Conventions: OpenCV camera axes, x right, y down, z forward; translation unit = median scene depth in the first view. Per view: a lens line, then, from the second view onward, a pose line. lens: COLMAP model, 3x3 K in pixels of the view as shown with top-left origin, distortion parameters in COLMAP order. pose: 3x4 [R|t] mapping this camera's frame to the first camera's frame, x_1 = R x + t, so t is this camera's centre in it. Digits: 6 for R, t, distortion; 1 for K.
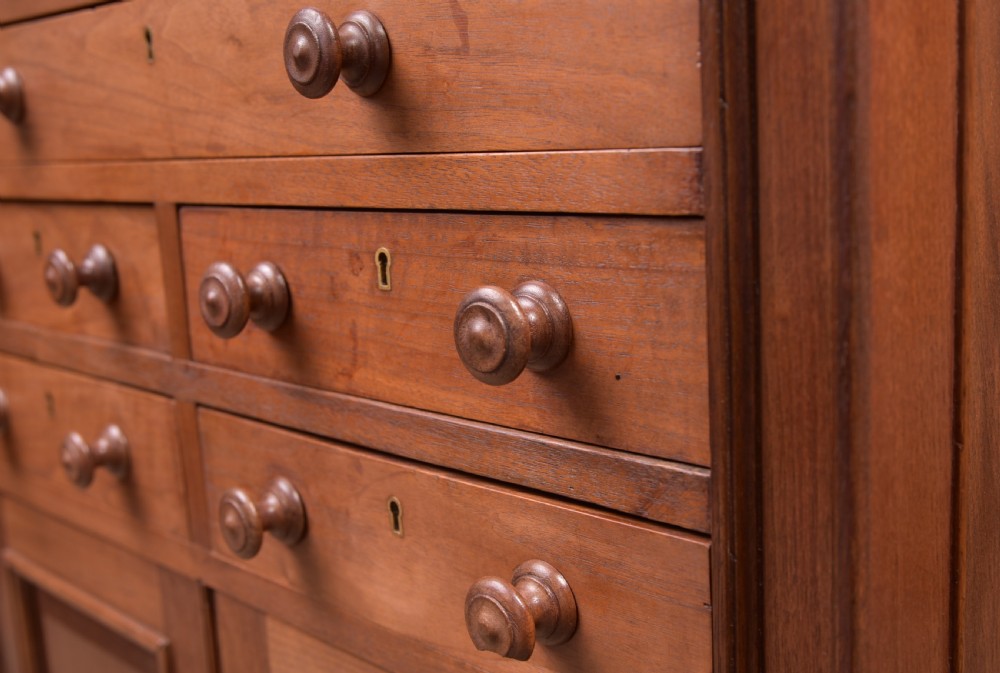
lens RADIAL K [[1208.6, 0, 493.8], [0, 1208.6, 351.7], [0, 0, 1]] dist [-0.024688, 0.000000]
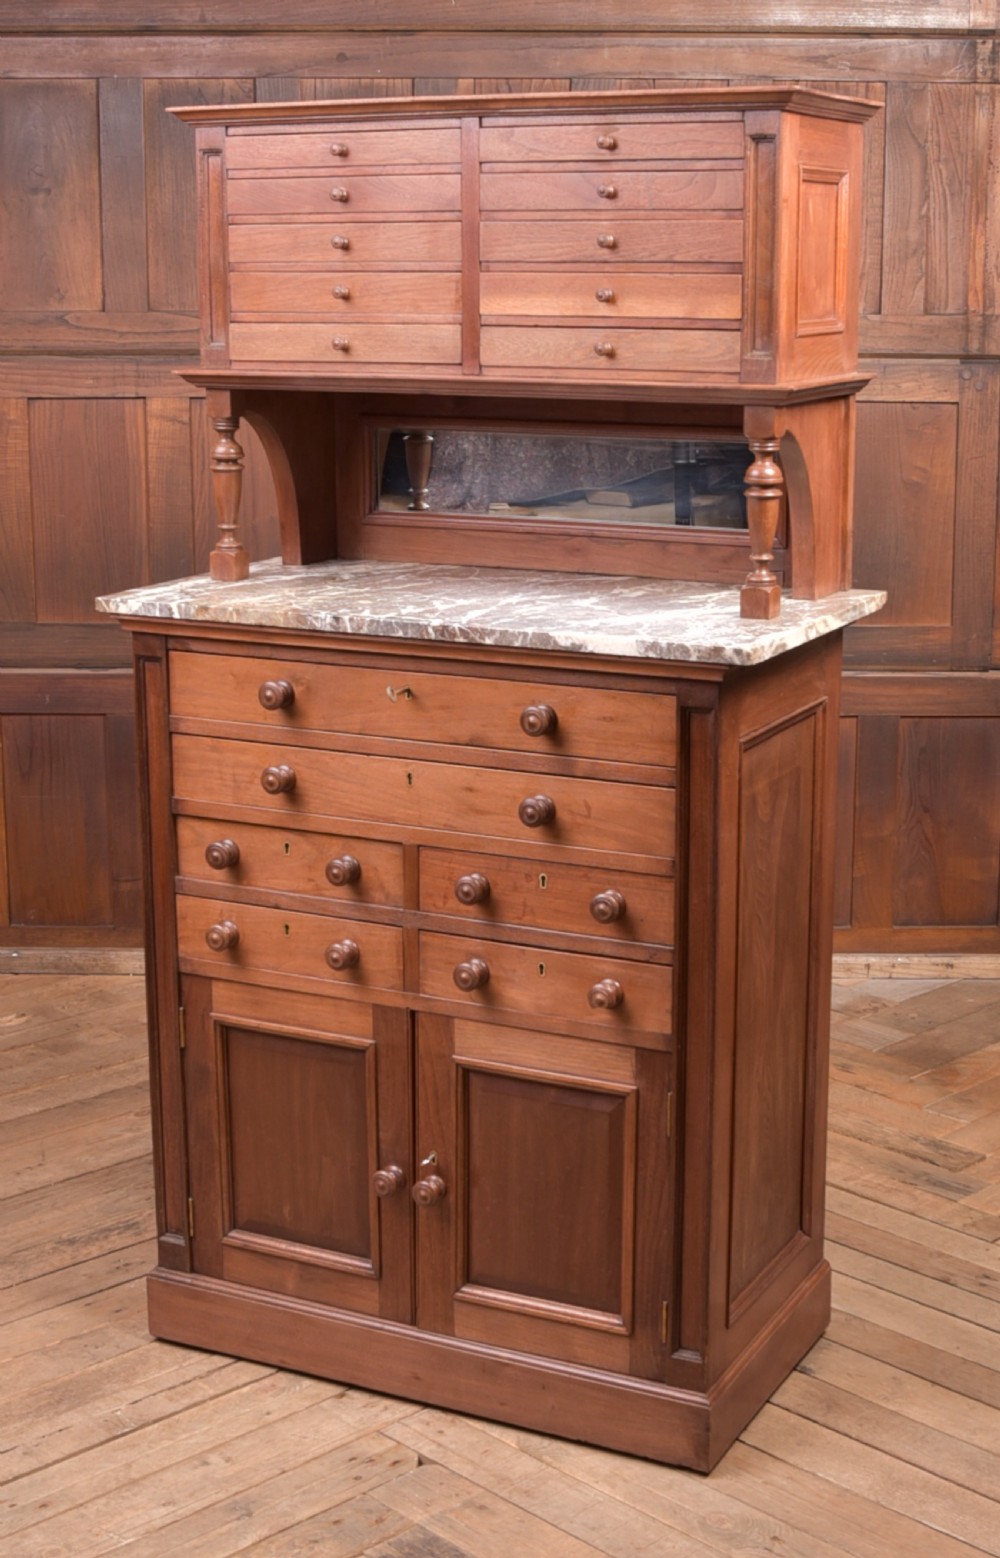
lens RADIAL K [[2235.8, 0, 554.4], [0, 2235.8, 725.7], [0, 0, 1]] dist [-0.115388, 0.000000]
pose [[0.934760, -0.012838, 0.355047, -2.147730], [0.014531, 0.999892, -0.002101, -0.471728], [-0.354982, 0.007123, 0.934846, -4.356503]]
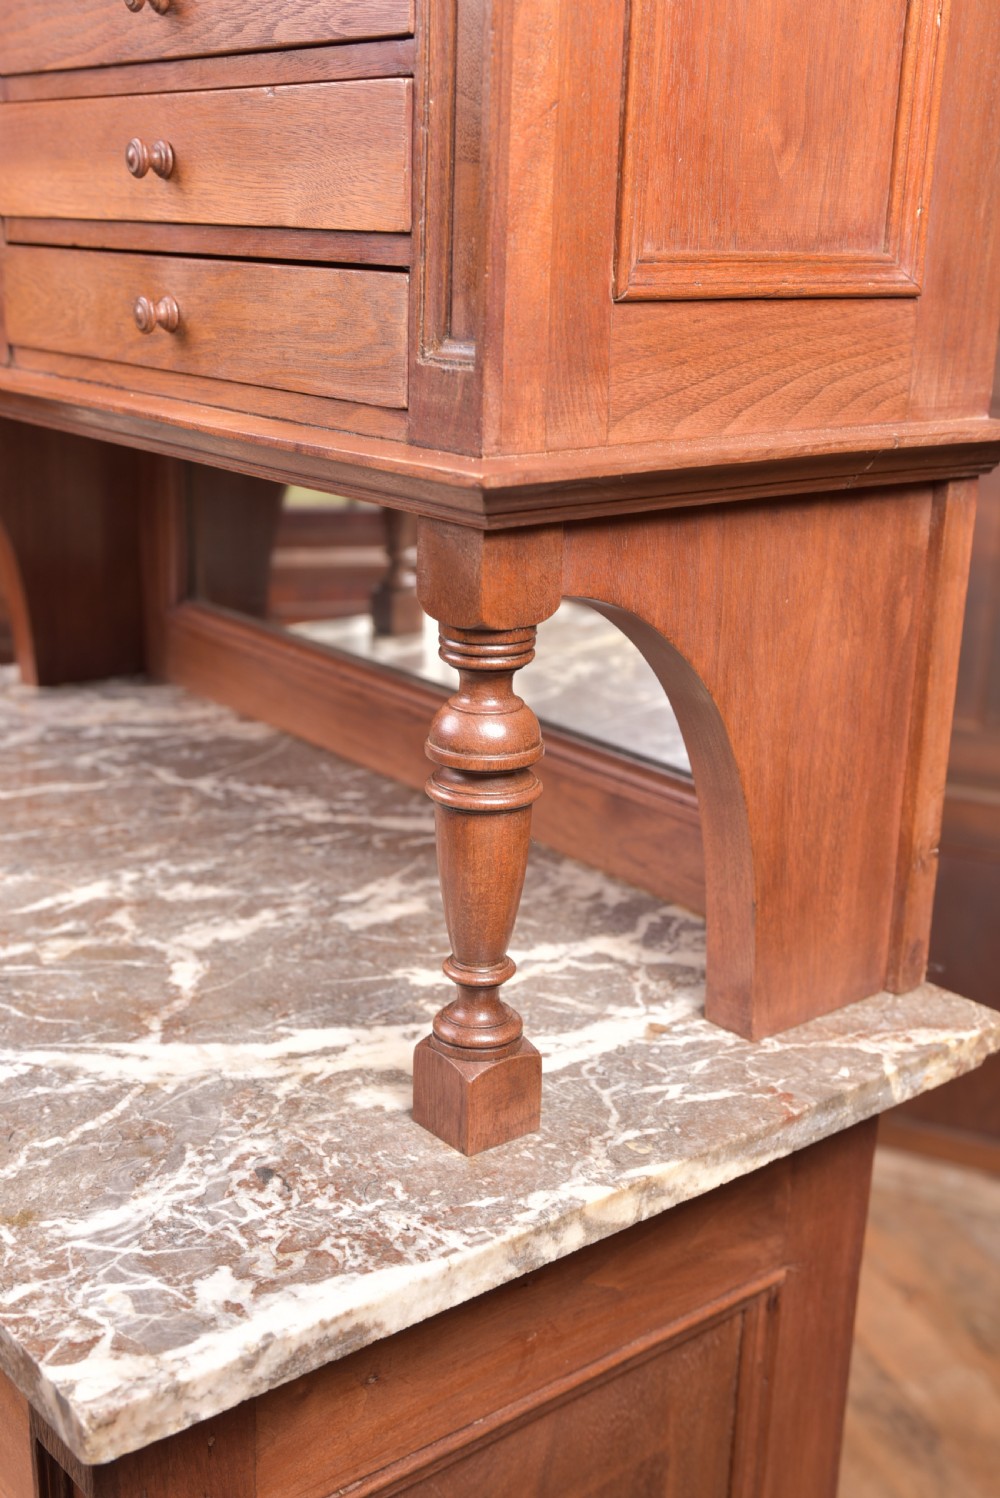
lens RADIAL K [[1733.5, 0, 507.1], [0, 1733.5, 758.0], [0, 0, 1]] dist [-0.000354, 0.000000]
pose [[0.993782, 0.103610, -0.040772, 0.510195], [-0.099053, 0.989919, 0.101239, -1.256627], [0.050850, -0.096571, 0.994026, -0.585638]]
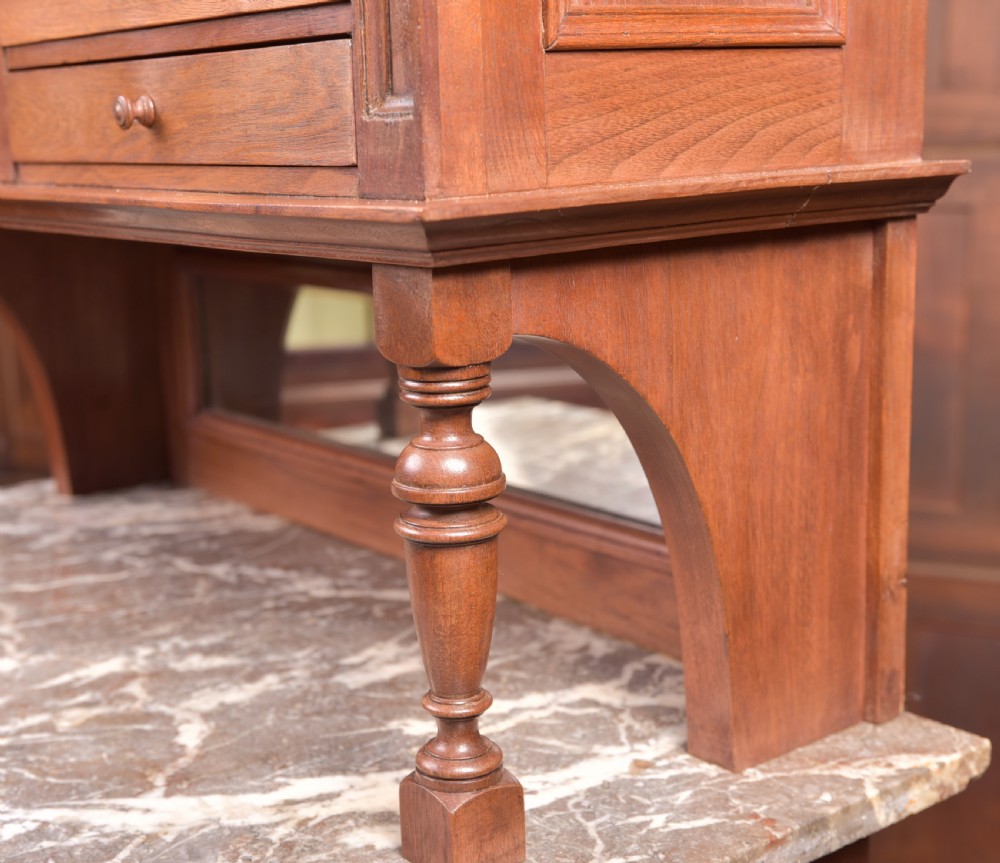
lens RADIAL K [[1559.1, 0, 446.7], [0, 1559.1, 447.3], [0, 0, 1]] dist [0.019933, 0.000000]
pose [[0.993757, 0.046173, -0.101562, 0.566987], [-0.044567, 0.998844, 0.018036, -1.172463], [0.102278, -0.013397, 0.994666, -0.495657]]
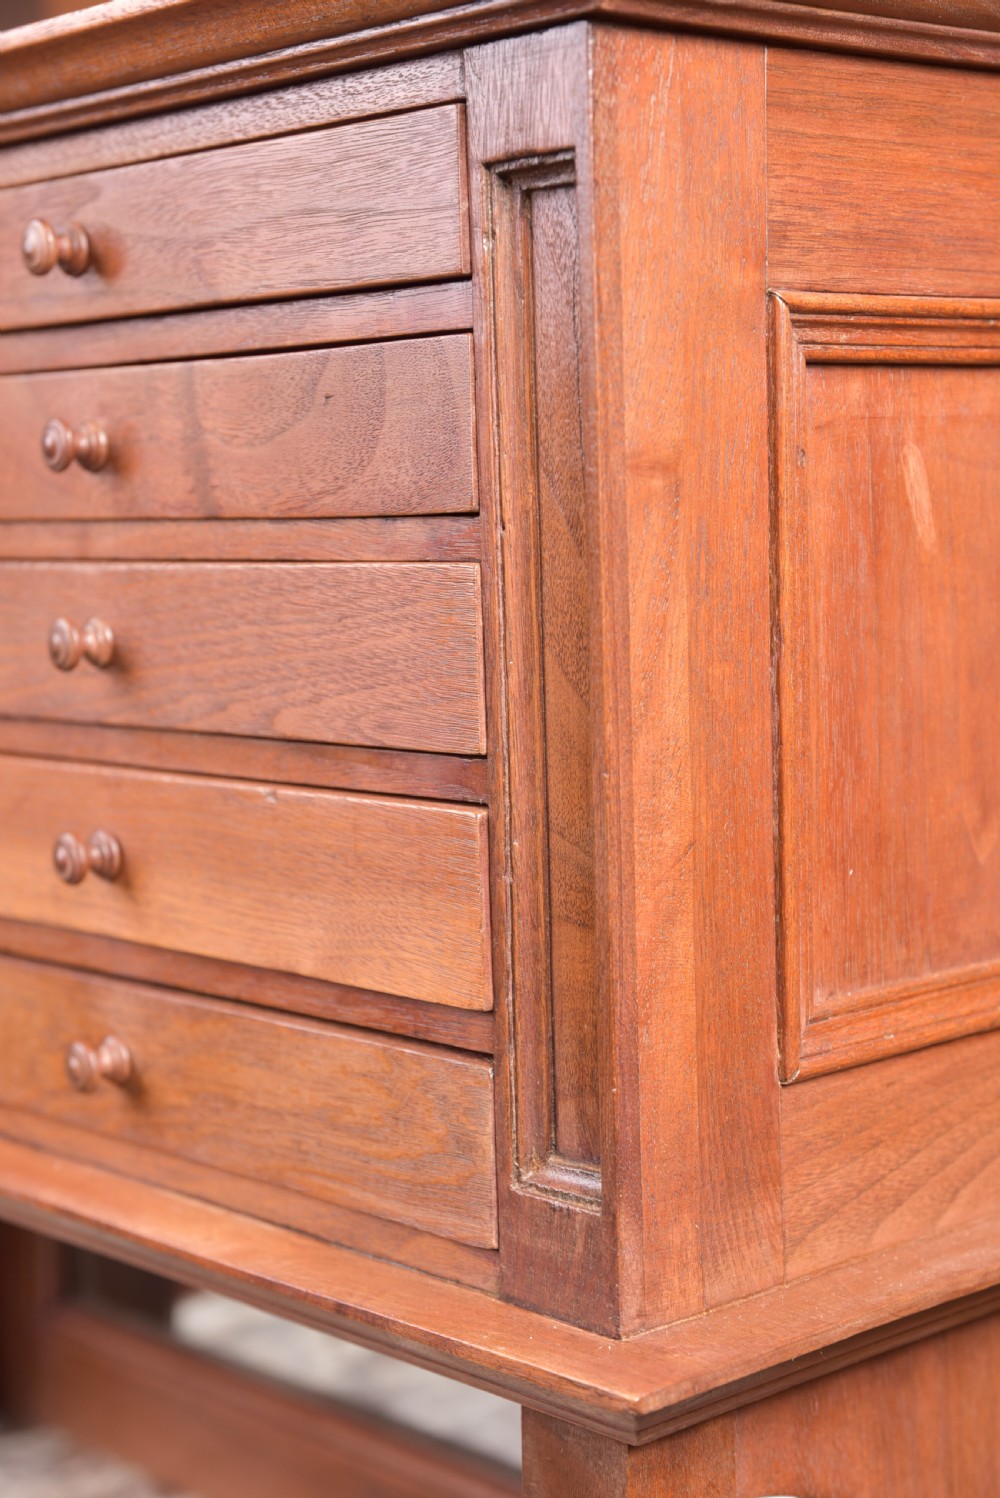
lens RADIAL K [[2558.5, 0, 510.1], [0, 2558.5, 763.7], [0, 0, 1]] dist [0.129532, 0.000000]
pose [[0.999137, 0.033237, -0.024893, 0.378245], [-0.035469, 0.994809, -0.095376, -1.520126], [0.021594, 0.096177, 0.995130, -0.641621]]
